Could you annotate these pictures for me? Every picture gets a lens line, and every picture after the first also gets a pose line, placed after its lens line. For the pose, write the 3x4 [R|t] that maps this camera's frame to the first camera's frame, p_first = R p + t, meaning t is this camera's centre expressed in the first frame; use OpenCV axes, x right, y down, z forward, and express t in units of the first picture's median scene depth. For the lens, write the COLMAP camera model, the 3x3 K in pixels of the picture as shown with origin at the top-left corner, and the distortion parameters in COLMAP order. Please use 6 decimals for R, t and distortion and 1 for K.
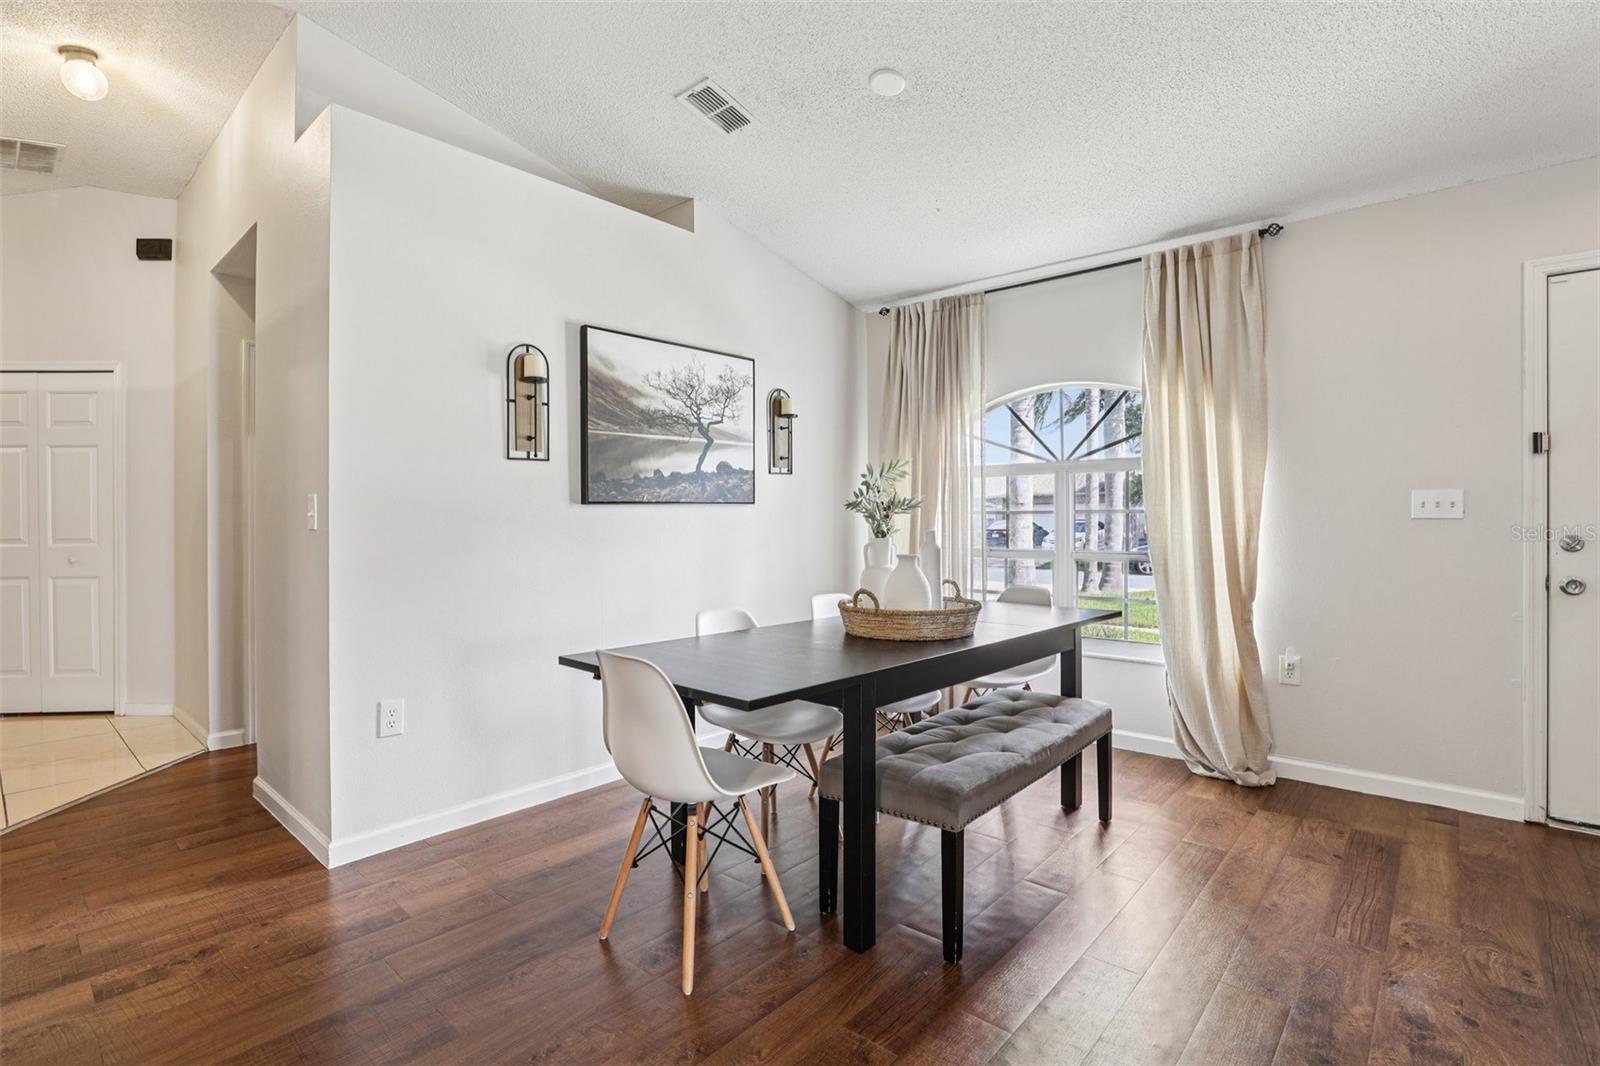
lens RADIAL K [[741.5, 0, 808.7], [0, 741.5, 520.2], [0, 0, 1]] dist [-0.026383, 0.002357]
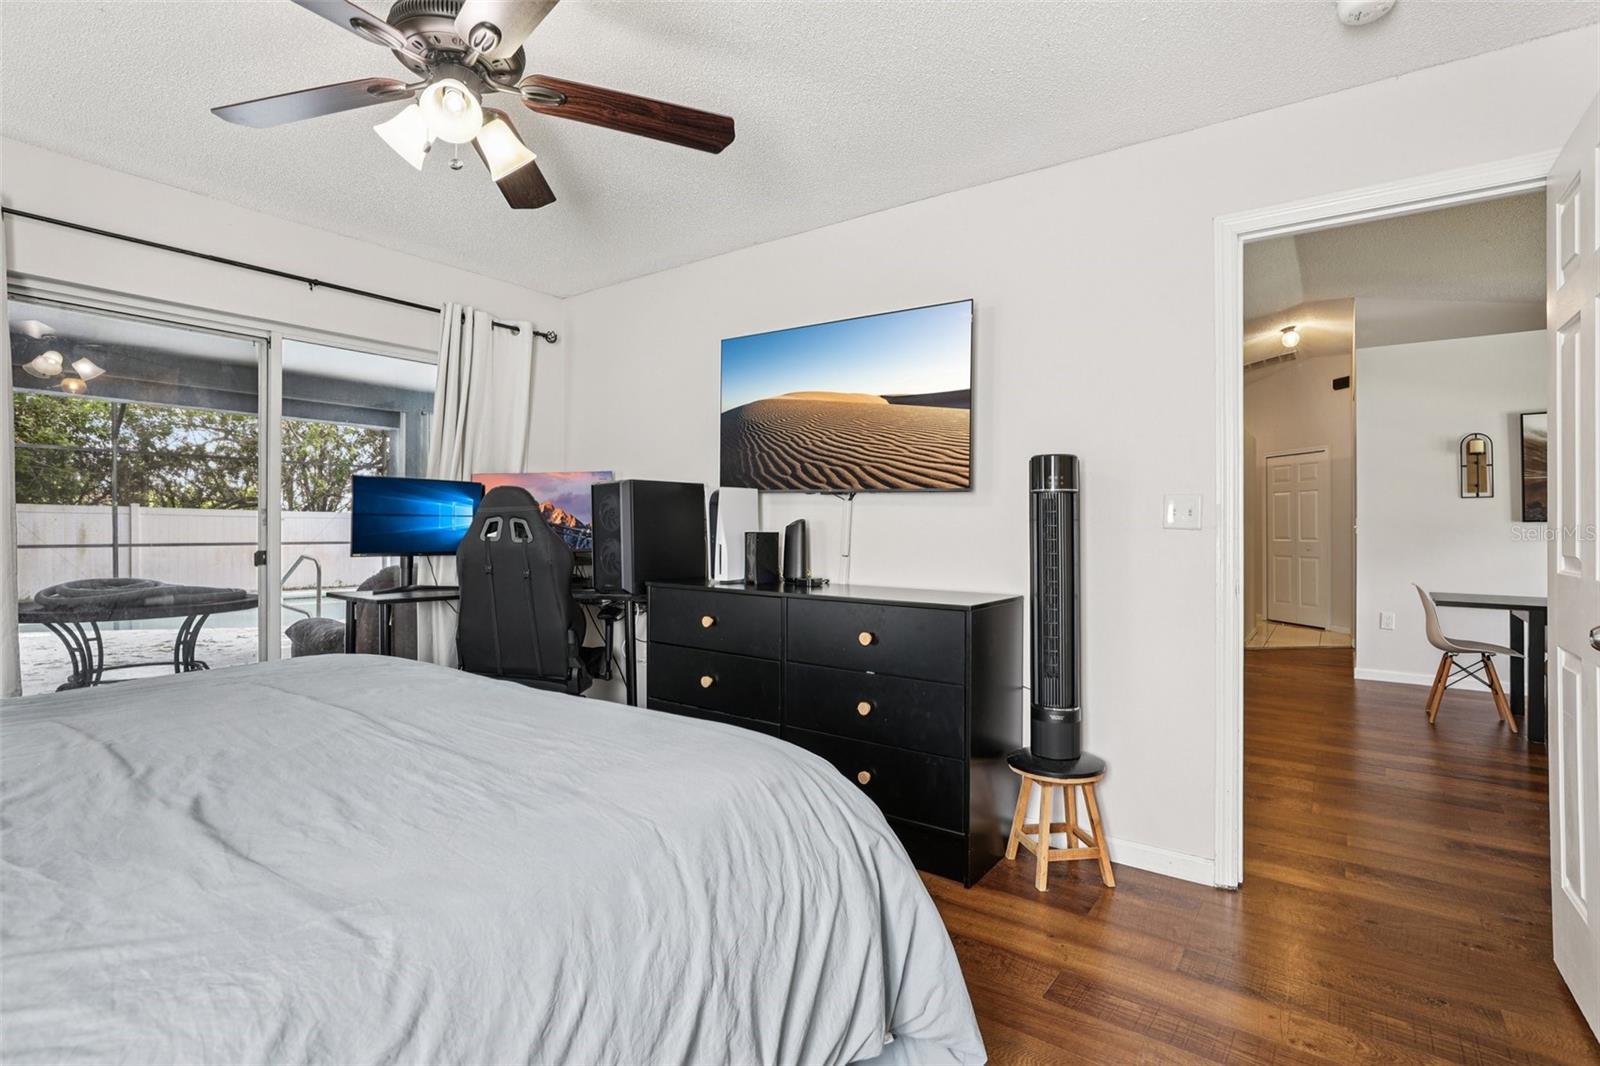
lens RADIAL K [[741.5, 0, 807.5], [0, 741.5, 529.9], [0, 0, 1]] dist [-0.026383, 0.002357]
pose [[0.089308, 0.010178, -0.995952, 1.242601], [-0.001423, 0.999948, 0.010092, -0.017575], [0.996003, 0.000516, 0.089318, -0.787072]]
